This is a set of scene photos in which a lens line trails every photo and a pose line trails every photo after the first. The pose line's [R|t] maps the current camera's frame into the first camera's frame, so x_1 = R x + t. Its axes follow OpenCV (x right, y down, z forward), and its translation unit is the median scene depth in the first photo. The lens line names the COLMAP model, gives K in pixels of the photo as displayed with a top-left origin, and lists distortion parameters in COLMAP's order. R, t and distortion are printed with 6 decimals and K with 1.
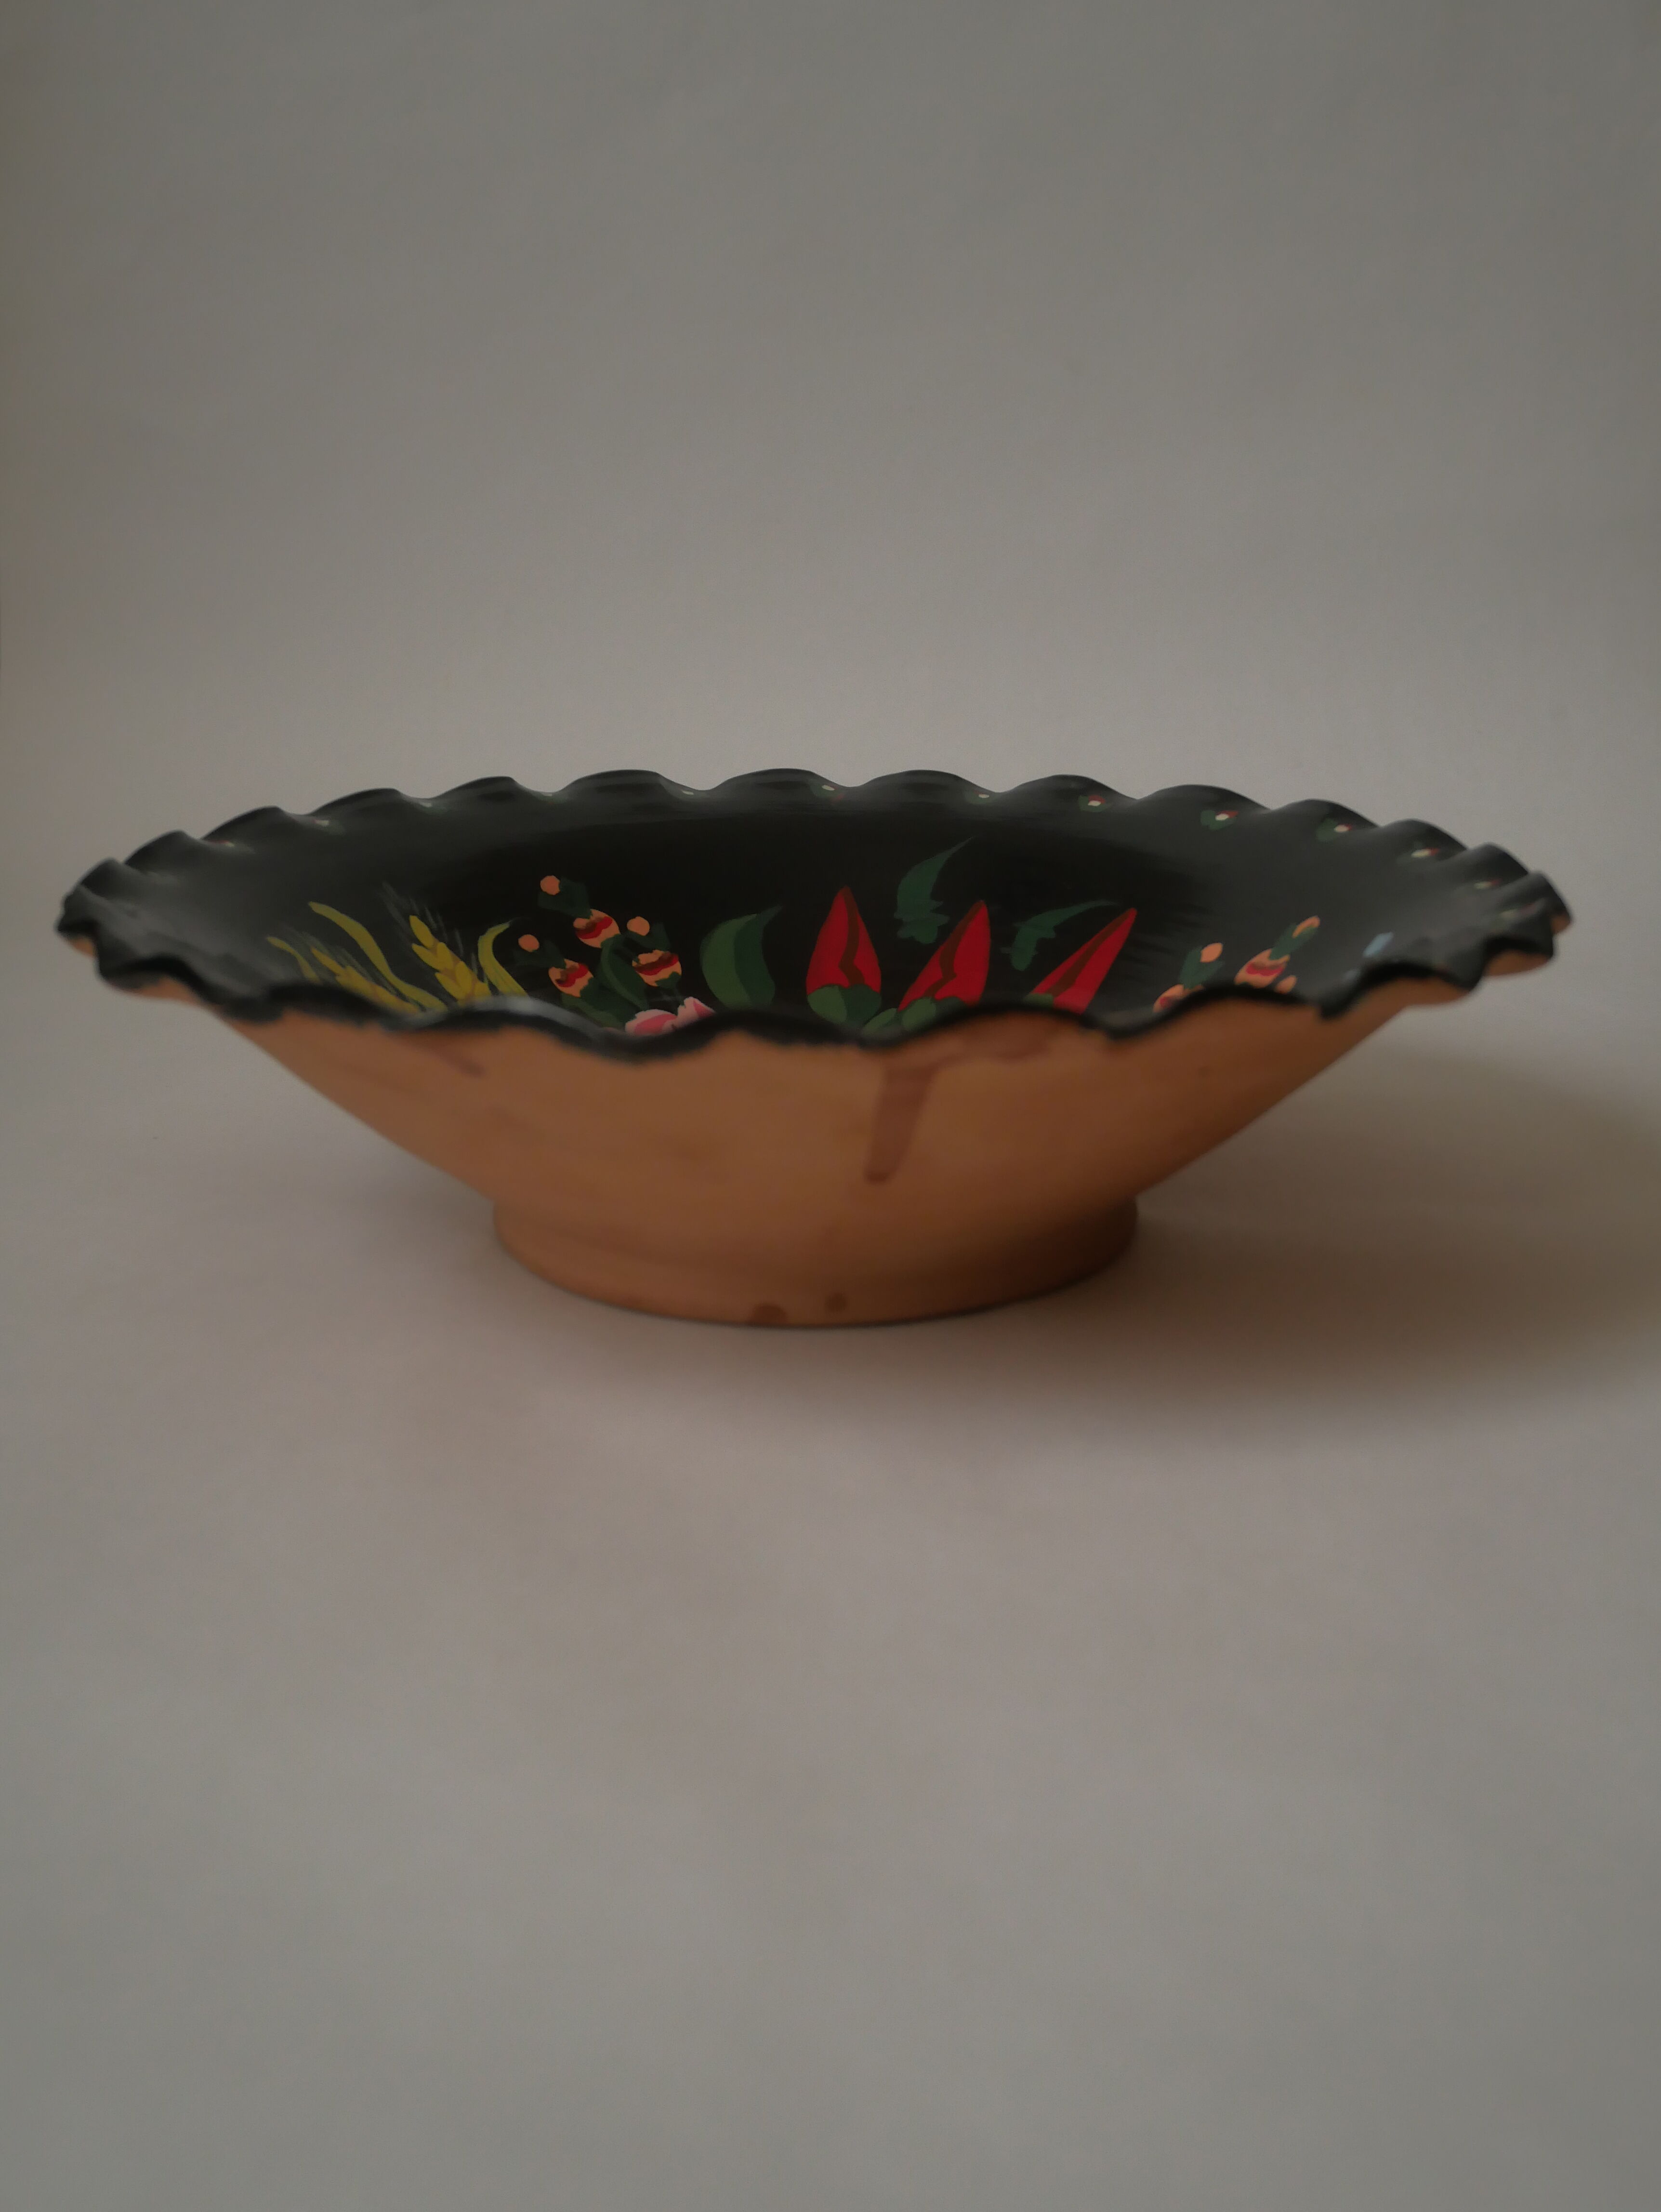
lens RADIAL K [[2142.6, 0, 834.7], [0, 2142.6, 1103.8], [0, 0, 1]] dist [-0.012802, 0.000000]
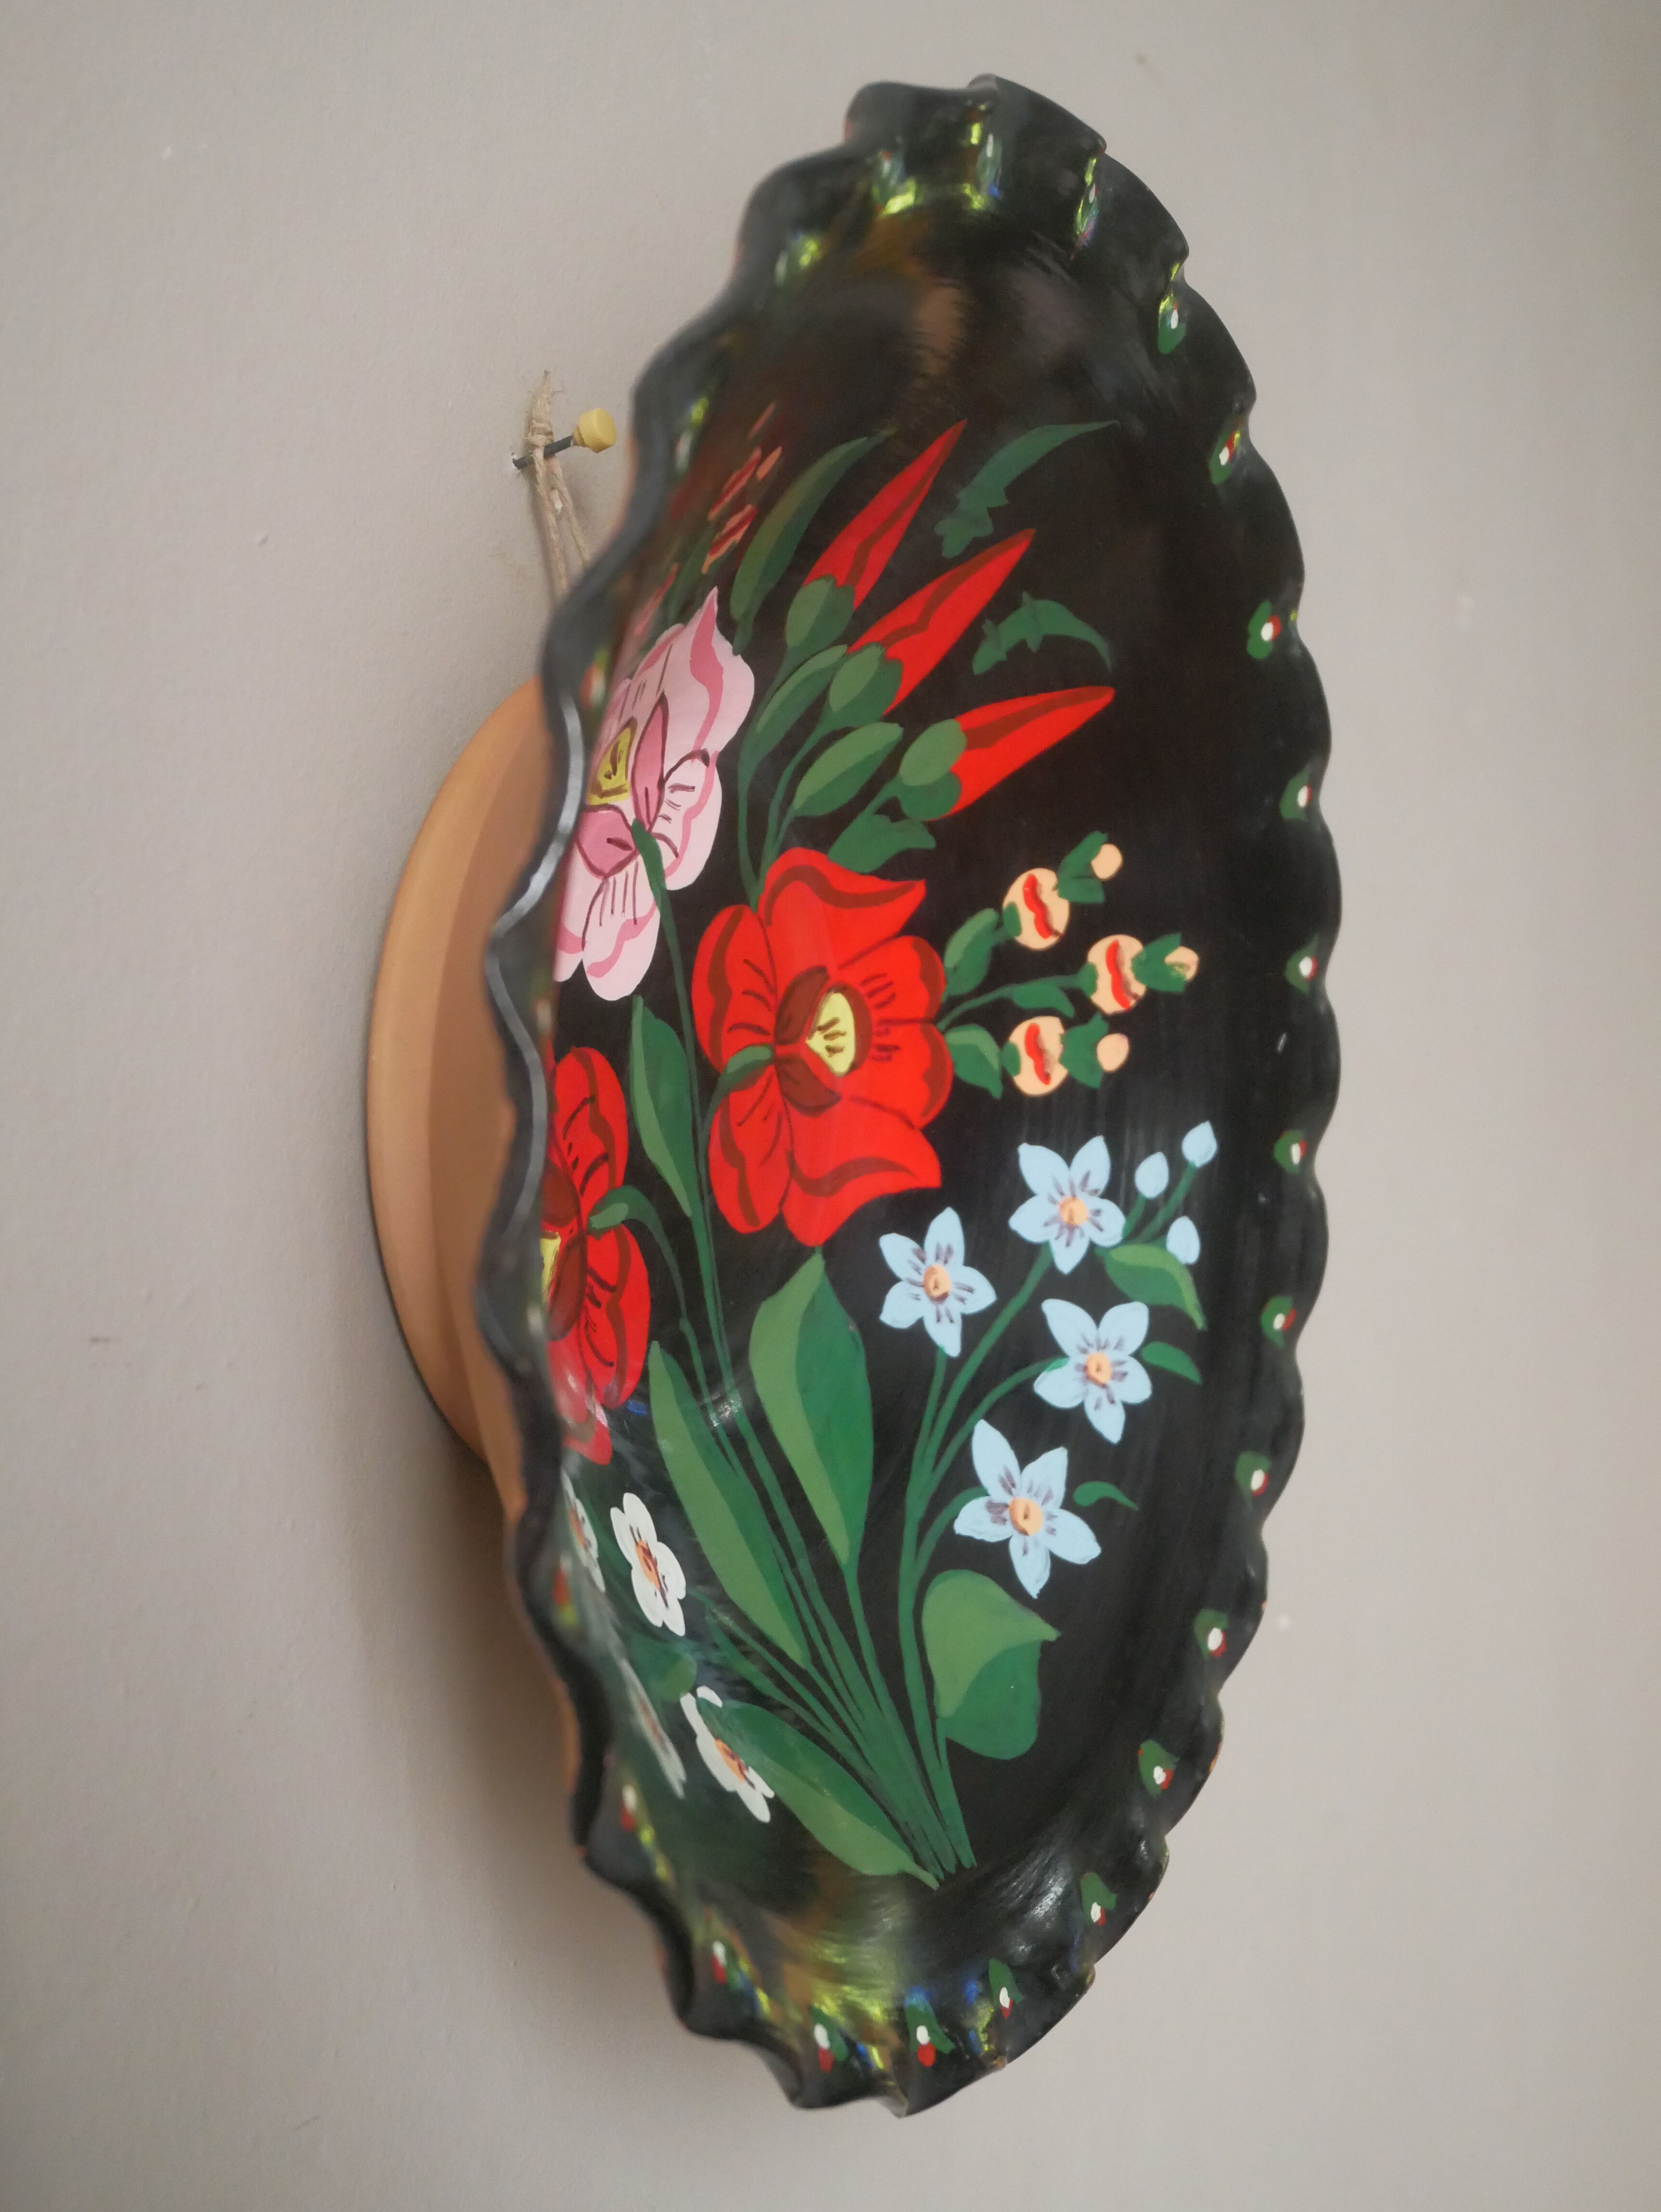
lens RADIAL K [[2933.7, 0, 833.0], [0, 2933.7, 1110.8], [0, 0, 1]] dist [-0.040121, 0.000000]
pose [[0.441498, 0.037912, 0.896461, -0.784691], [-0.879076, 0.218414, 0.423700, -0.394766], [-0.179736, -0.975120, 0.129756, 0.737127]]
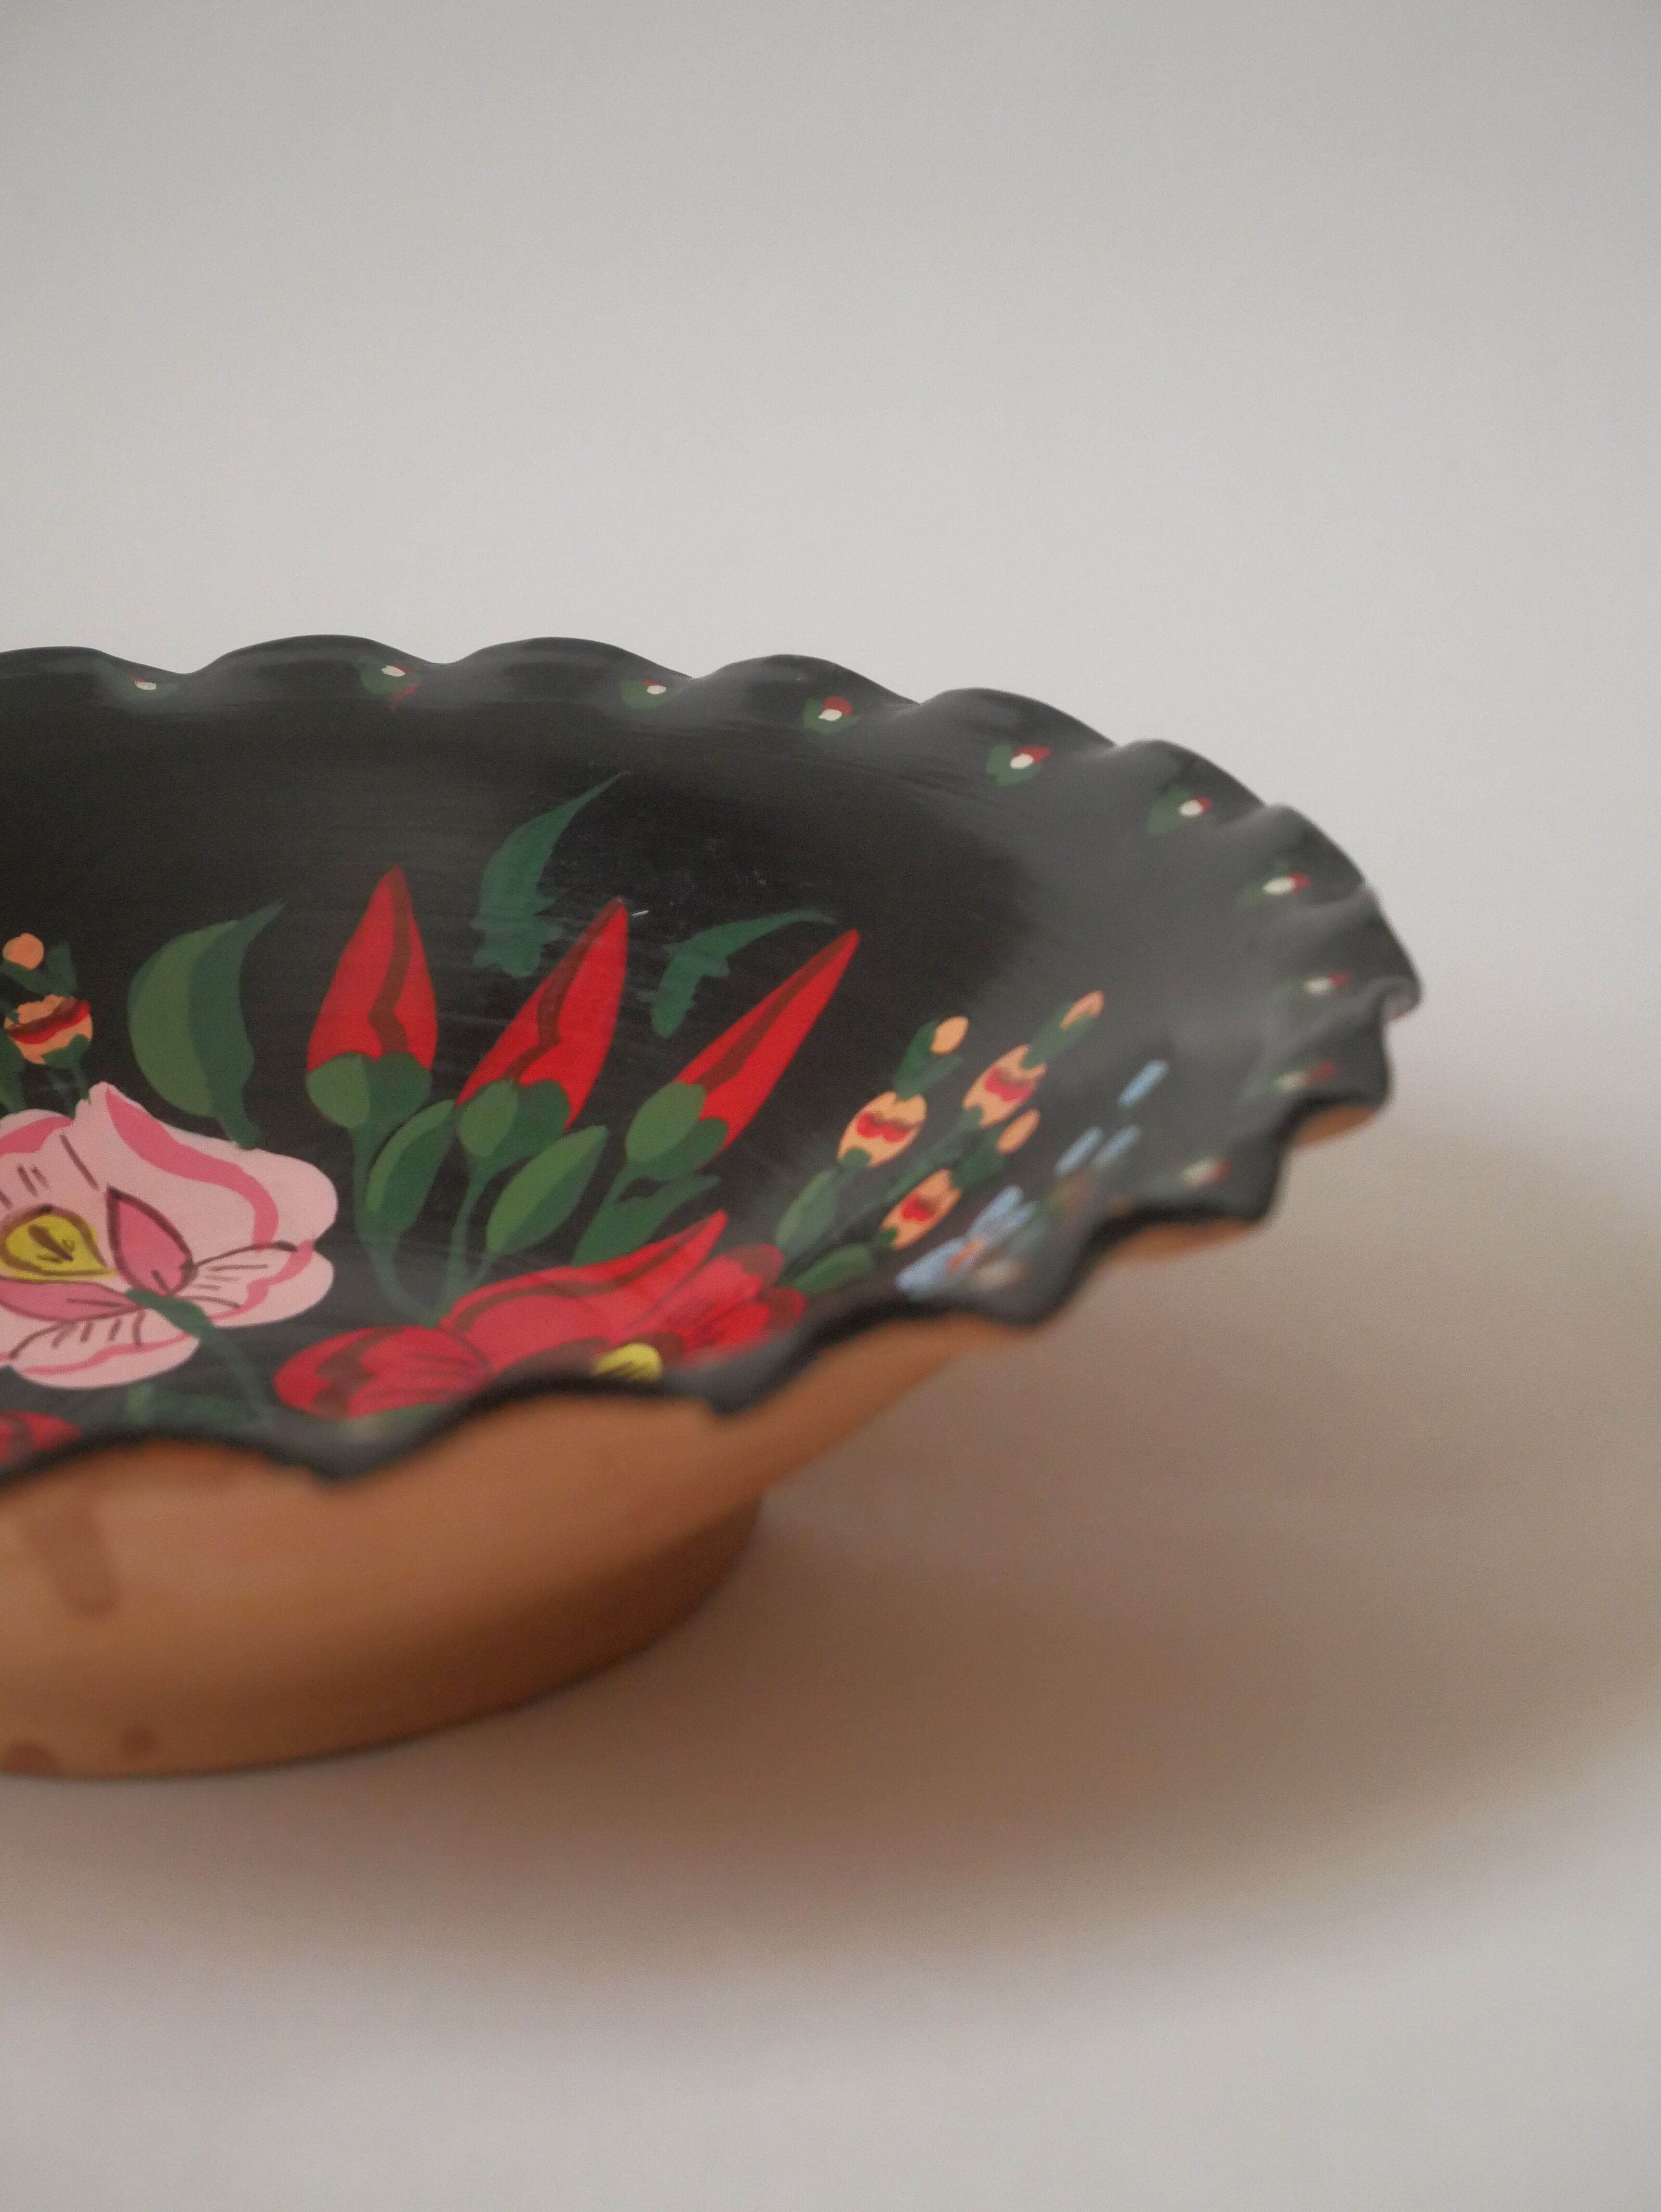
lens RADIAL K [[4089.7, 0, 829.1], [0, 4089.7, 1106.1], [0, 0, 1]] dist [-0.010414, 0.000000]
pose [[0.997266, -0.000213, -0.073893, 0.210691], [0.006988, 0.995786, 0.091446, -0.142775], [0.073563, -0.091712, 0.993065, -0.090112]]
